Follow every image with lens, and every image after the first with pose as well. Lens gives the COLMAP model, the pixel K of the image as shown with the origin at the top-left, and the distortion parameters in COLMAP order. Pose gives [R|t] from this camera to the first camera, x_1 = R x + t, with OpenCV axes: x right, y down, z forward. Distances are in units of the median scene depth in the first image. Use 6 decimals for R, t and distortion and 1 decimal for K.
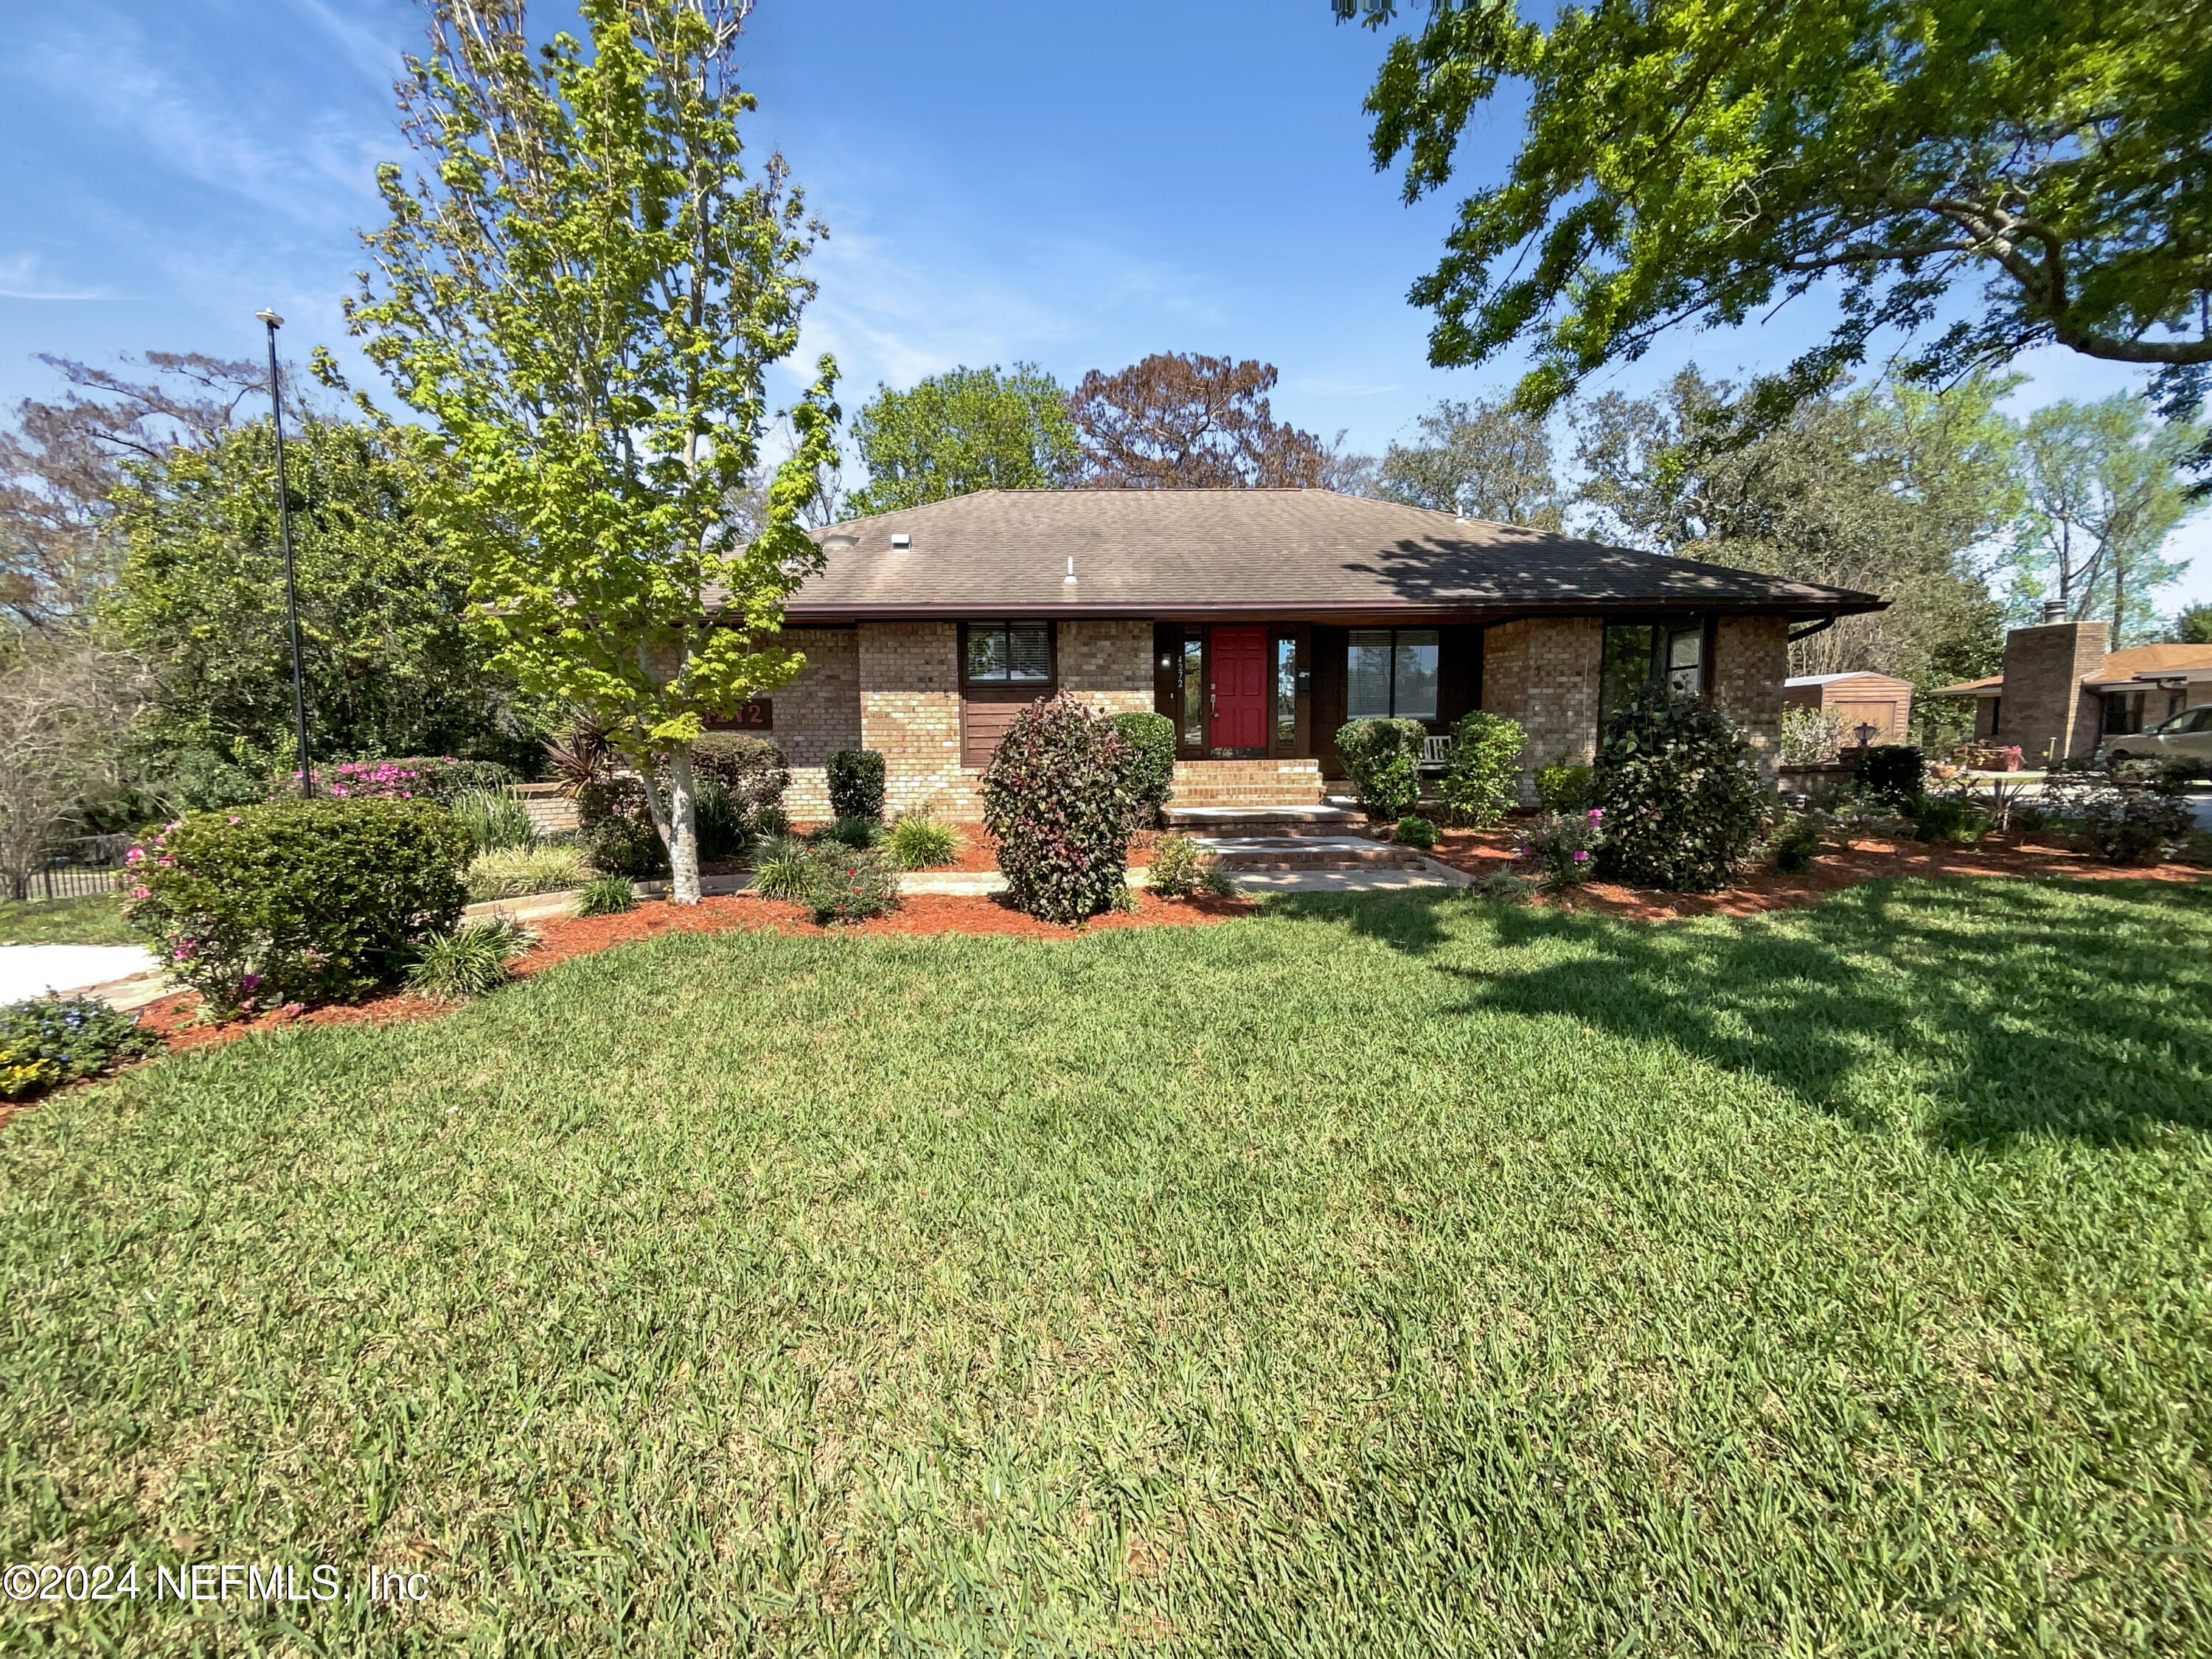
lens RADIAL K [[879.0, 0, 1106.0], [0, 879.0, 829.5], [0, 0, 1]] dist [0.000869, 0.000302]
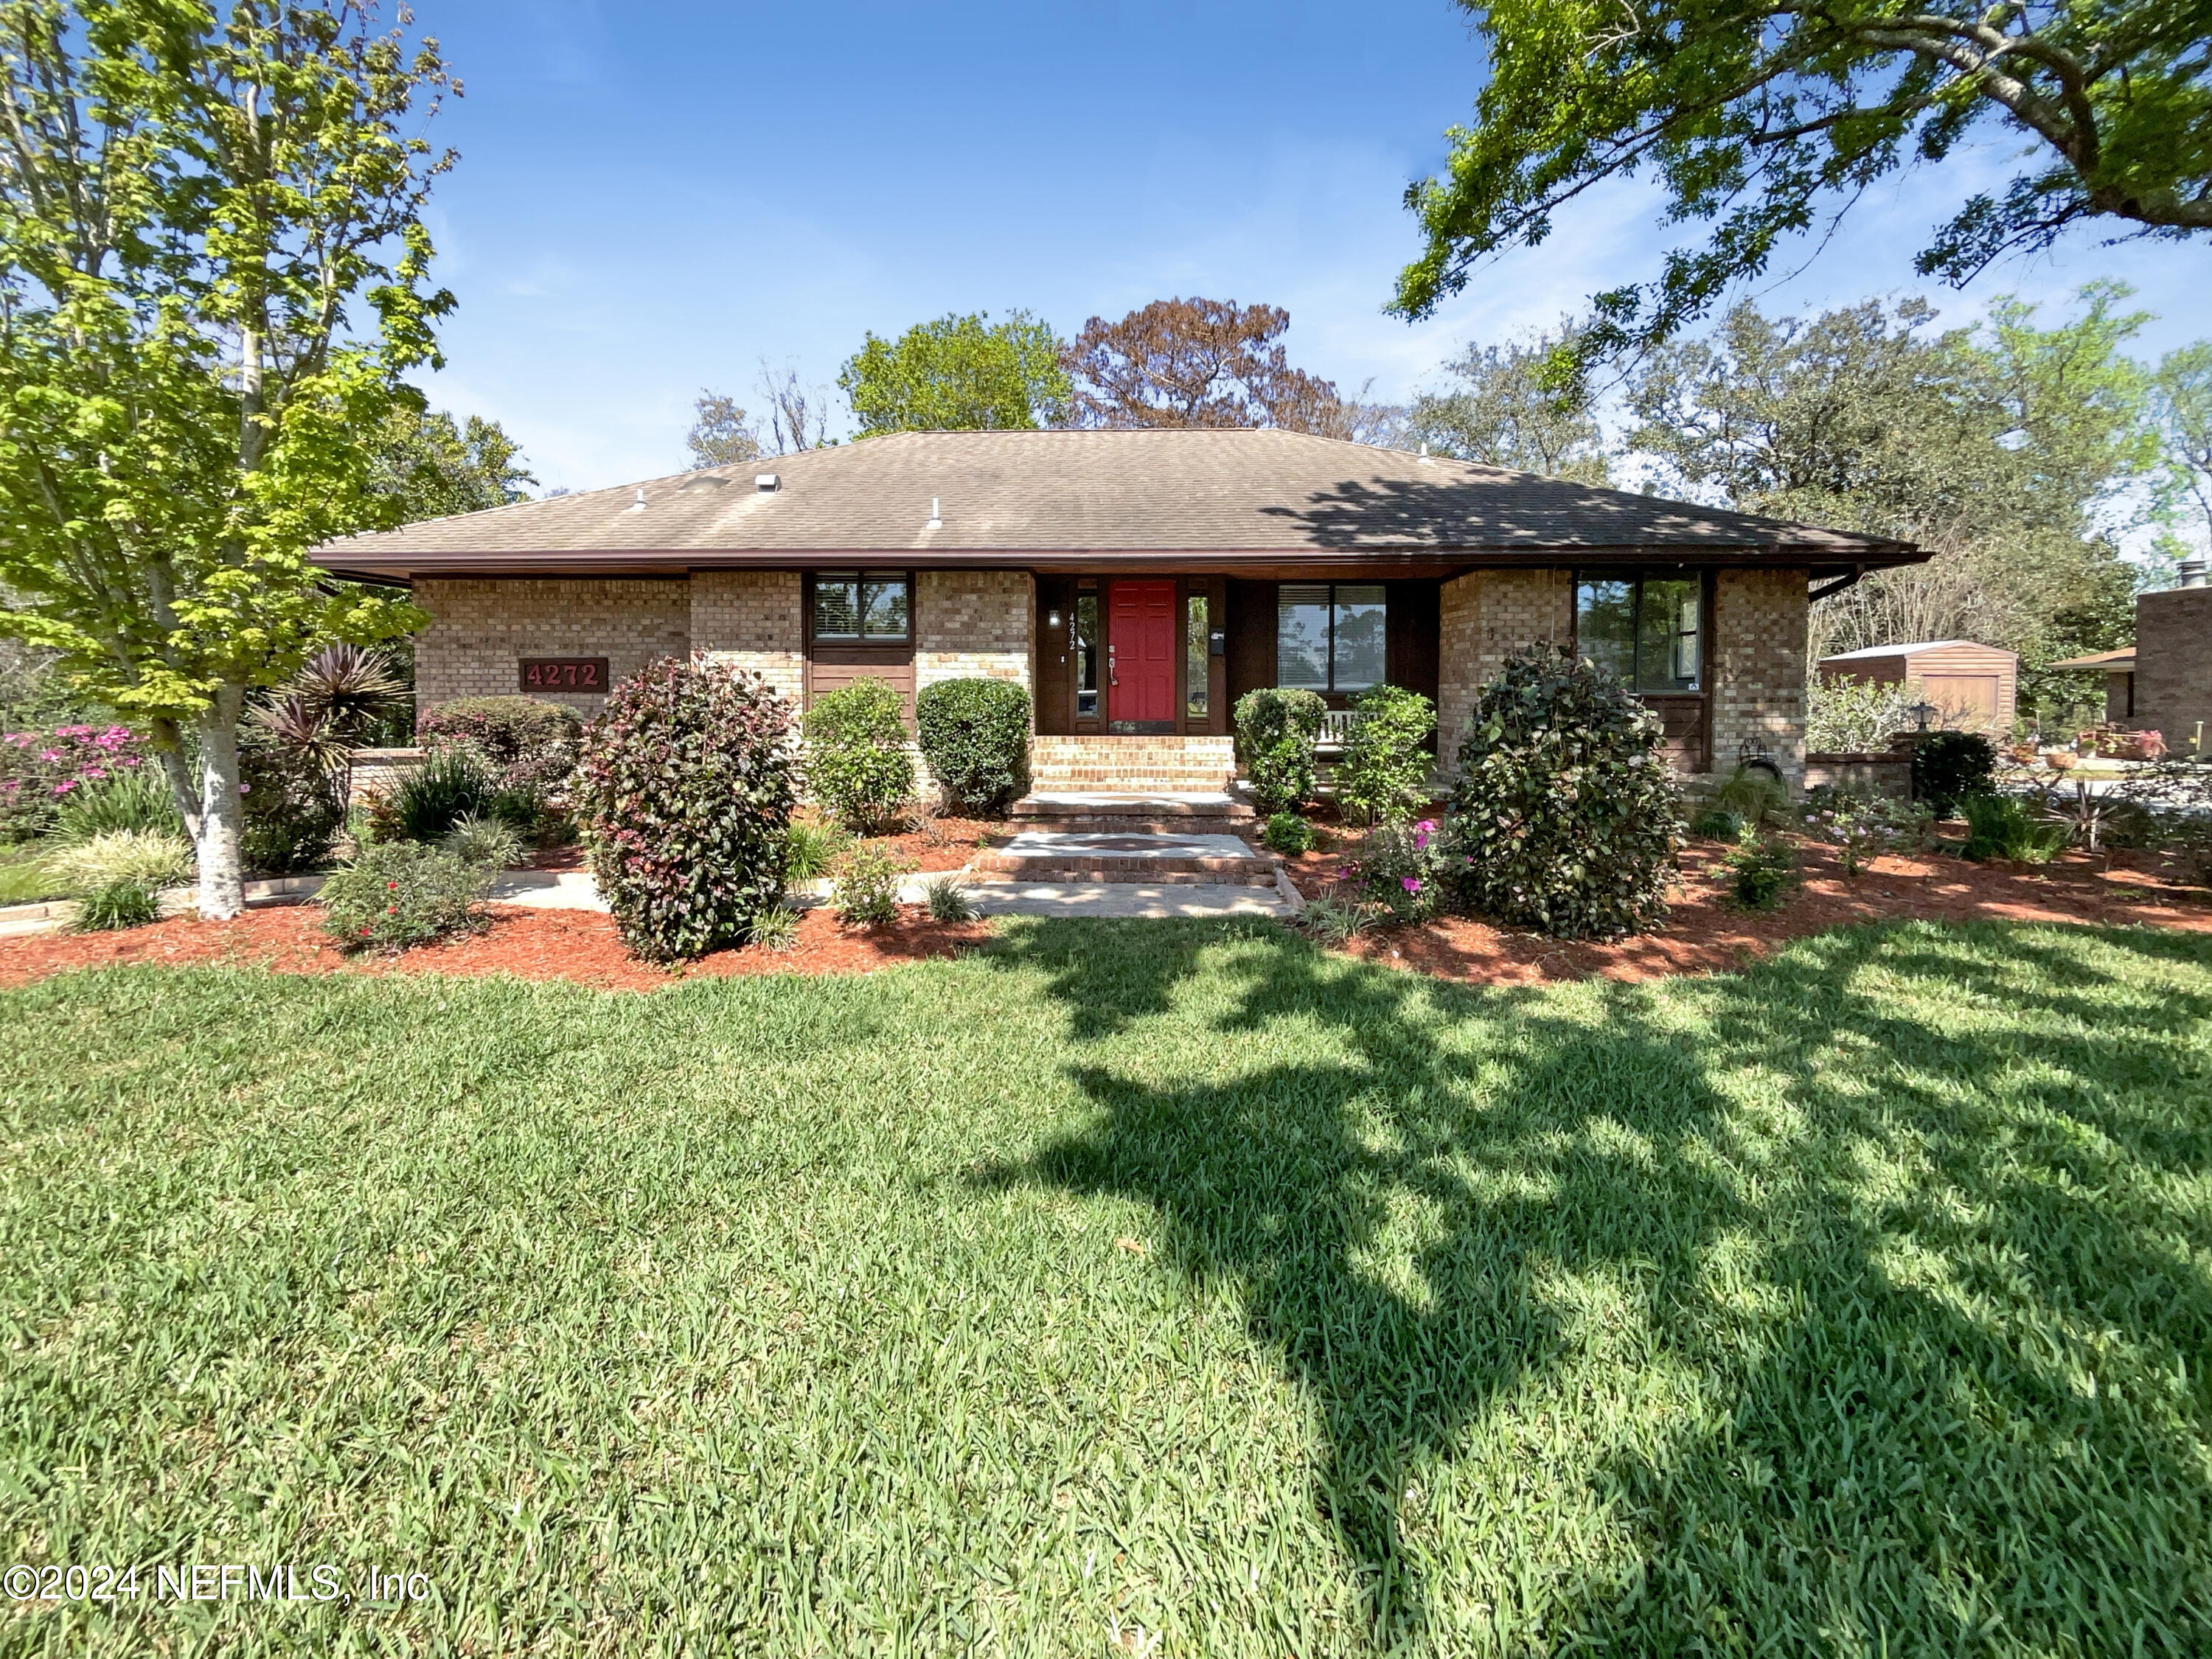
lens RADIAL K [[925.1, 0, 1108.9], [0, 925.1, 729.1], [0, 0, 1]] dist [-0.000114, -0.000635]
pose [[0.997867, 0.015679, -0.063363, 0.189046], [-0.020436, 0.996964, -0.075136, -0.019546], [0.061992, 0.076271, 0.995158, 0.124589]]
